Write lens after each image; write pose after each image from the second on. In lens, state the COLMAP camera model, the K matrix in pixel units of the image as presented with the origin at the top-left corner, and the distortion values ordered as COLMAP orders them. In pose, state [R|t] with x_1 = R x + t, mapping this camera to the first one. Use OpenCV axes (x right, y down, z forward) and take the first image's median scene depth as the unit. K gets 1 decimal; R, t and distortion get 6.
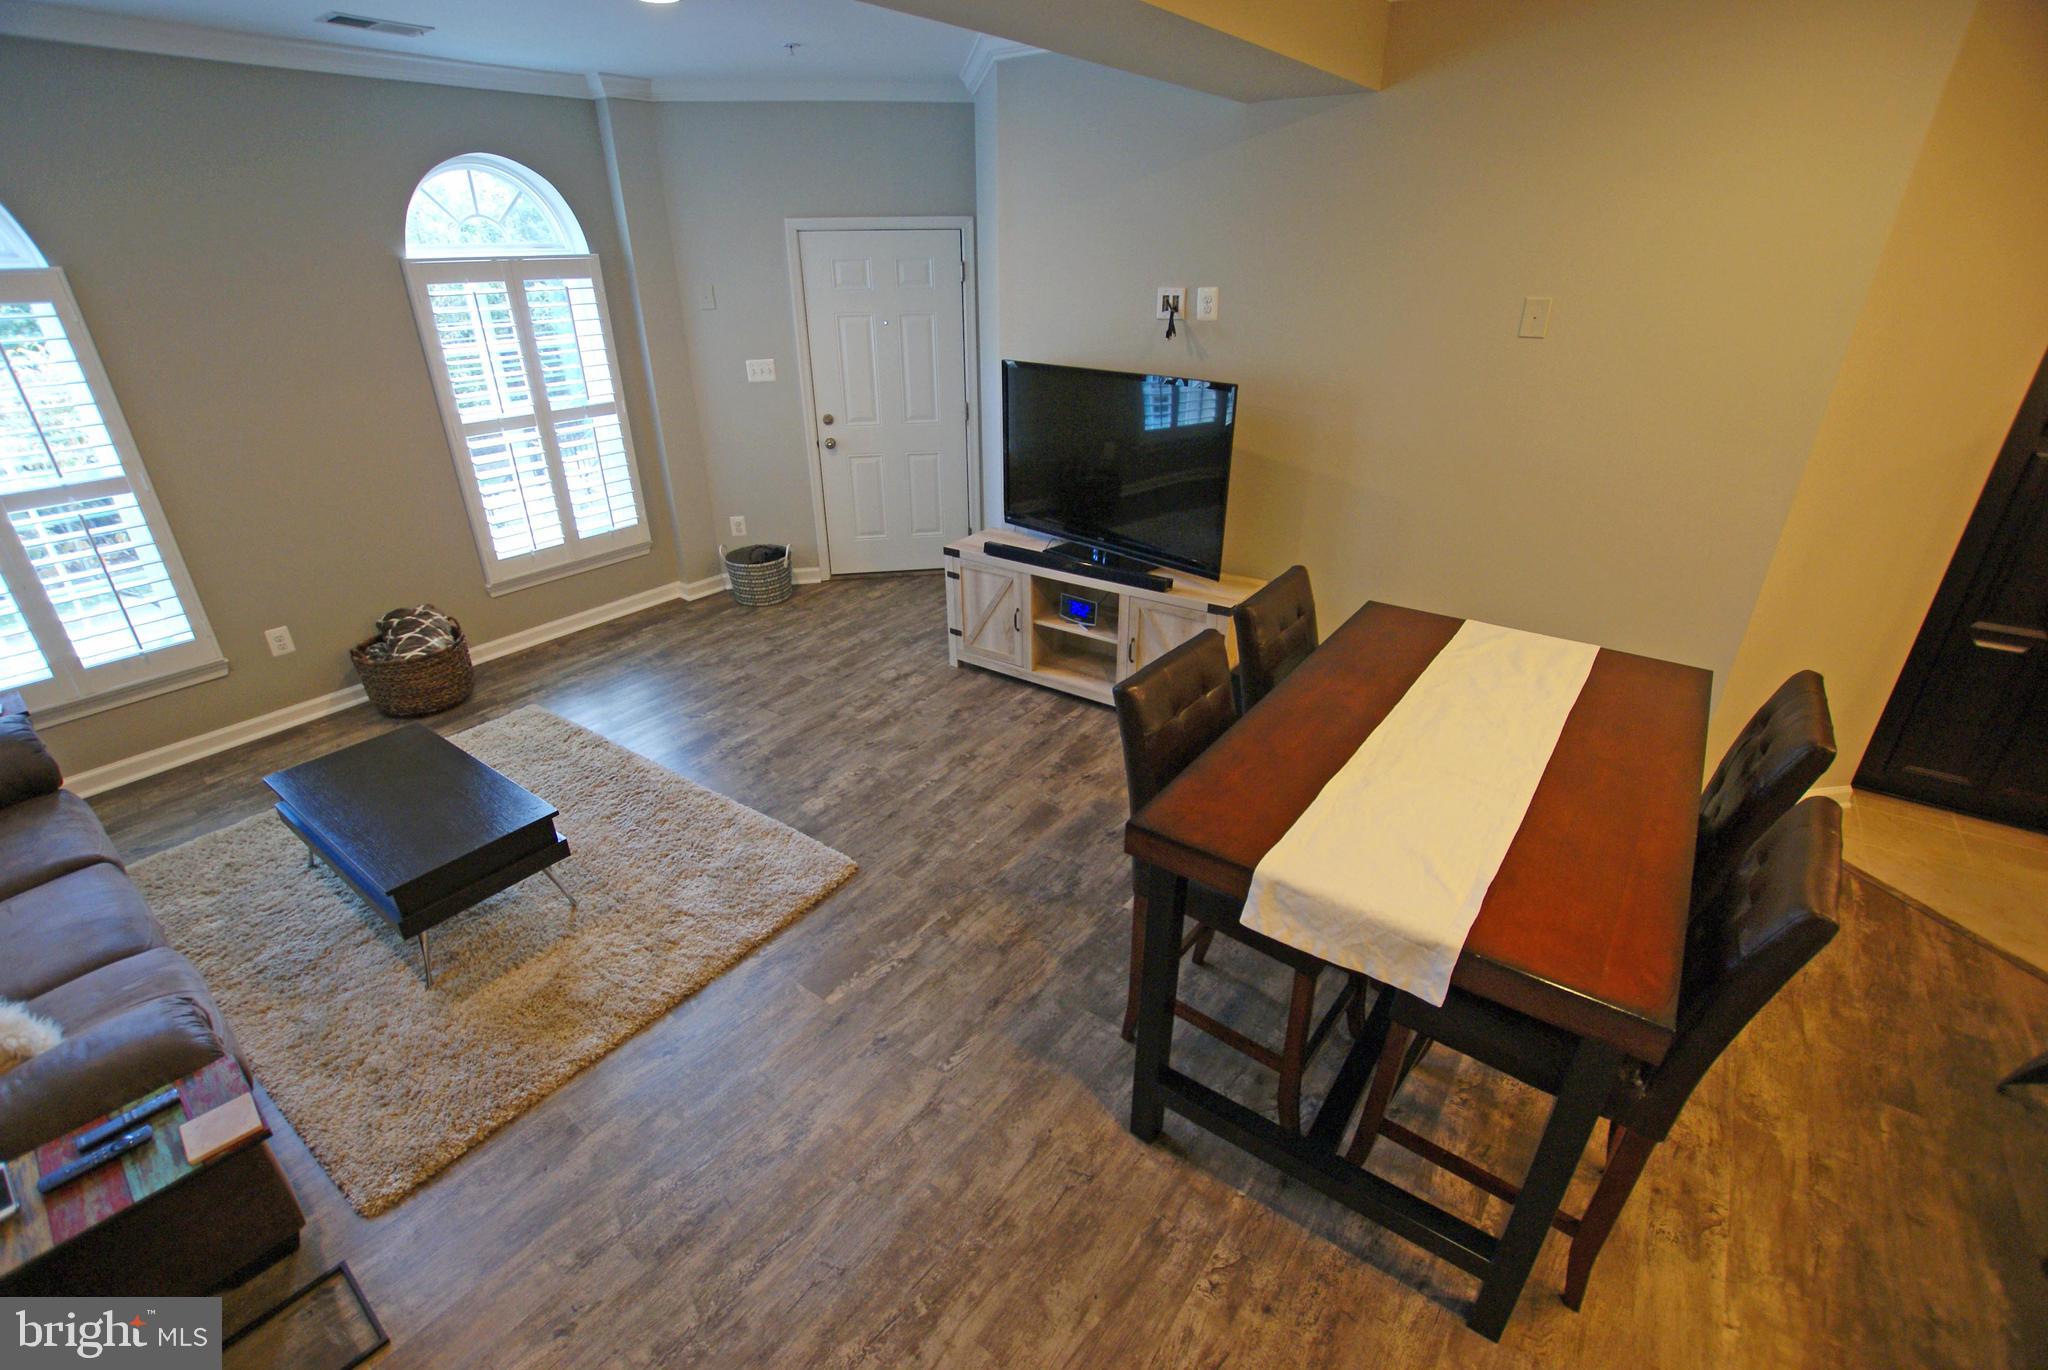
lens RADIAL K [[903.7, 0, 1001.8], [0, 903.7, 711.6], [0, 0, 1]] dist [-0.026881, 0.001612]
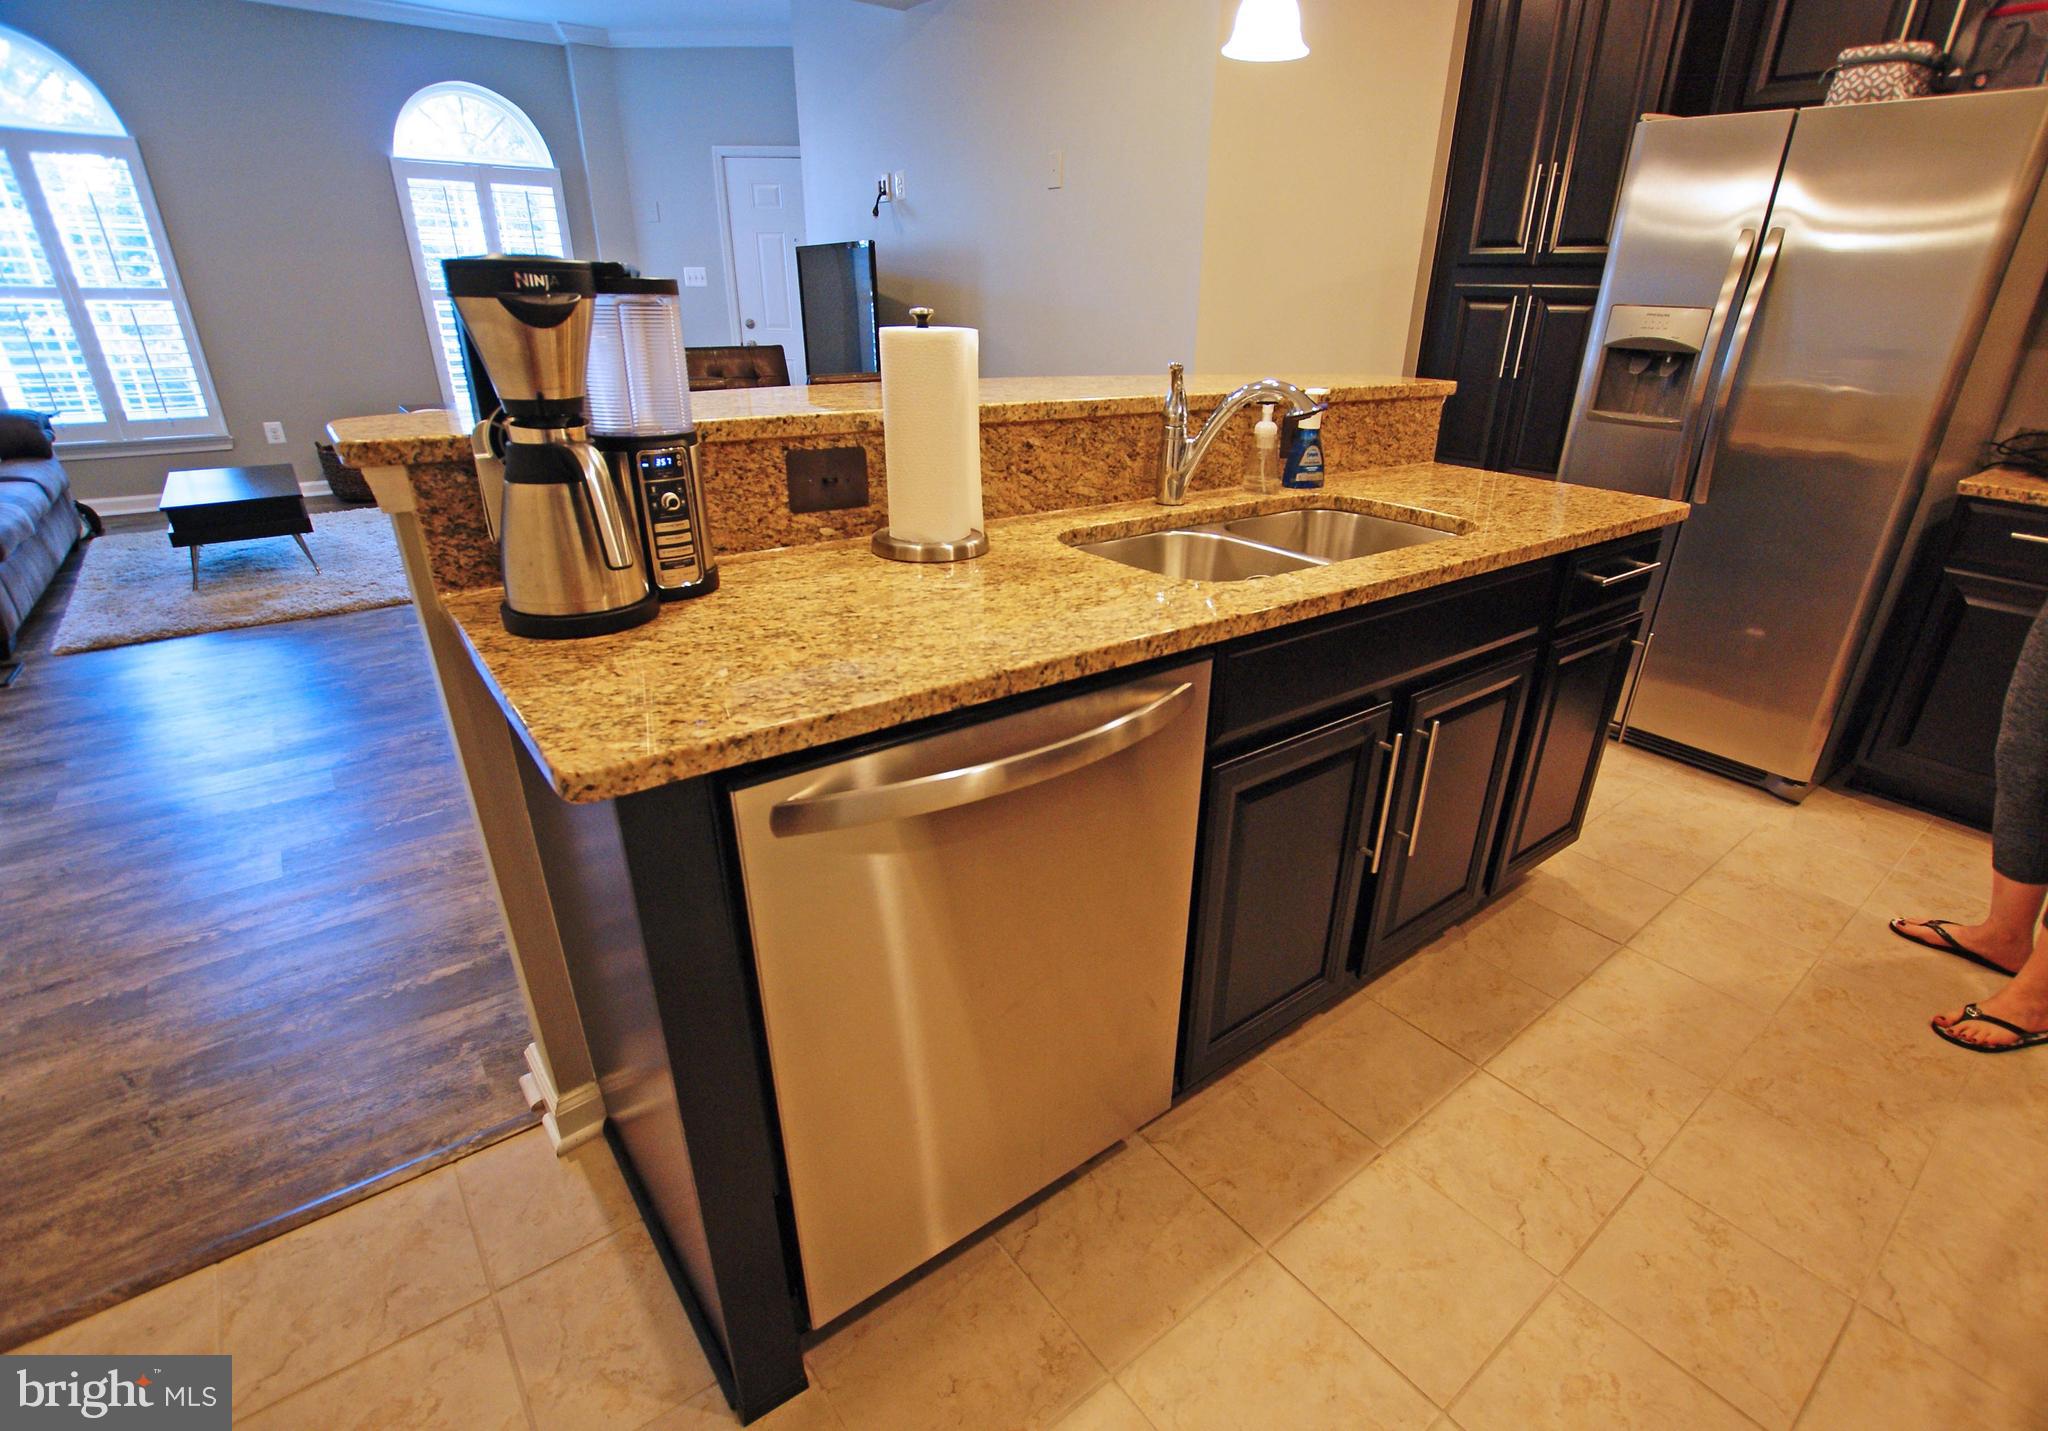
lens RADIAL K [[979.8, 0, 1059.2], [0, 979.8, 762.2], [0, 0, 1]] dist [-0.031385, 0.003873]
pose [[0.966935, 0.144021, -0.210465, 0.674229], [-0.149030, 0.988800, -0.008050, 0.233416], [0.206948, 0.039149, 0.977568, -0.152299]]
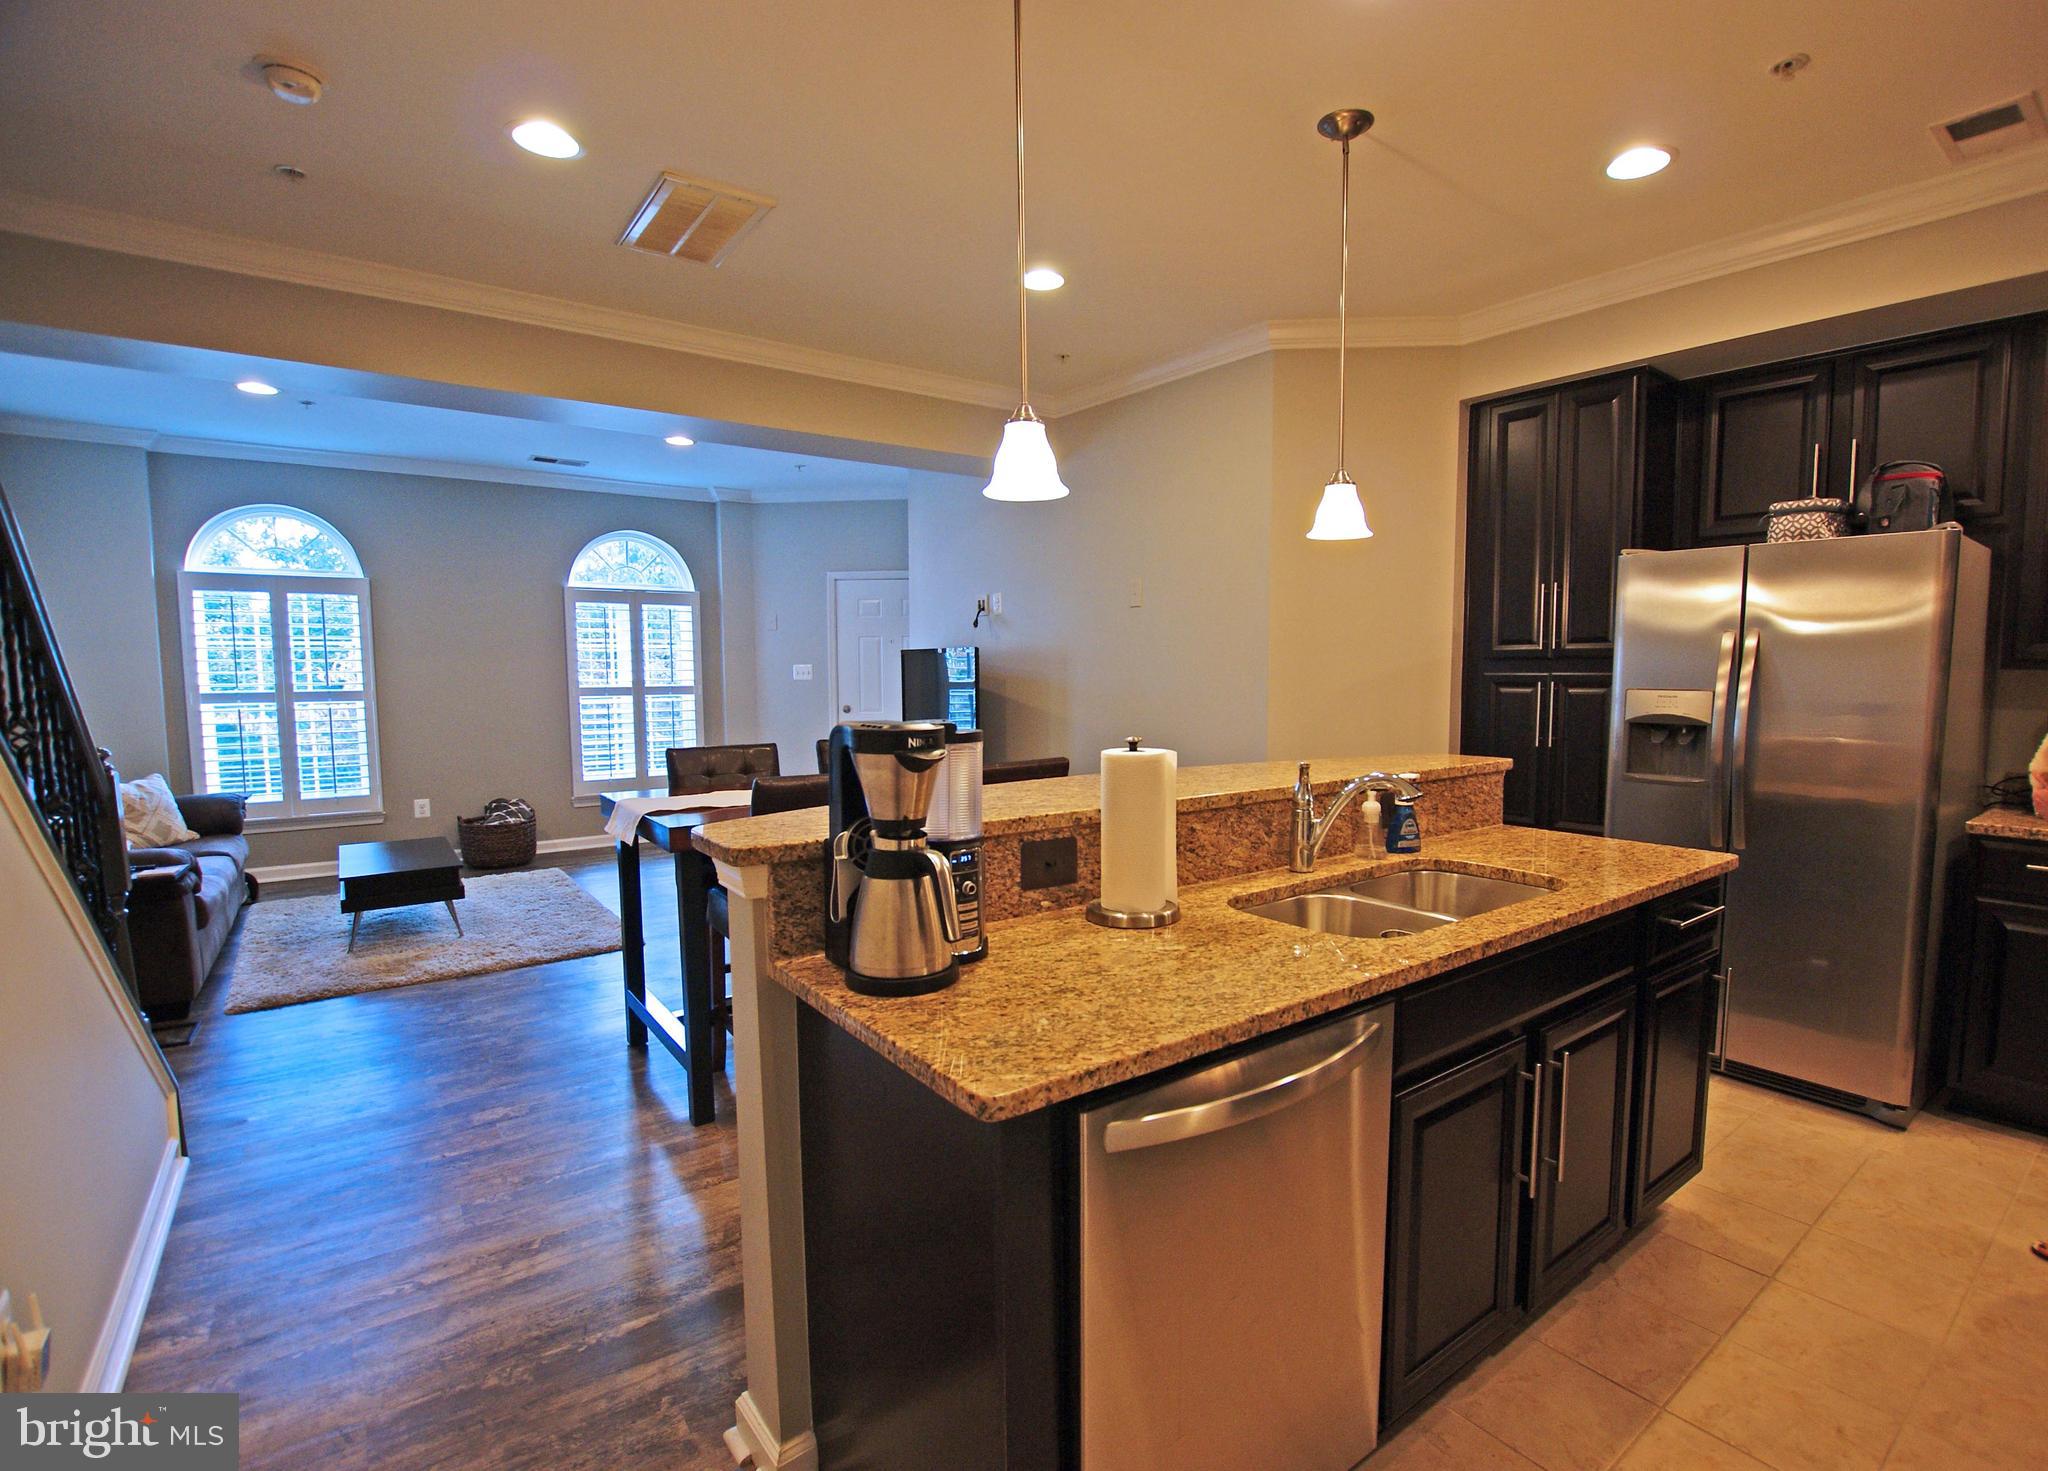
lens RADIAL K [[978.2, 0, 1077.8], [0, 978.2, 761.5], [0, 0, 1]] dist [-0.034011, 0.004730]
pose [[0.963986, 0.038146, -0.263203, 0.637463], [-0.131493, 0.928597, -0.347011, 0.248536], [0.231173, 0.369123, 0.900171, -0.228035]]
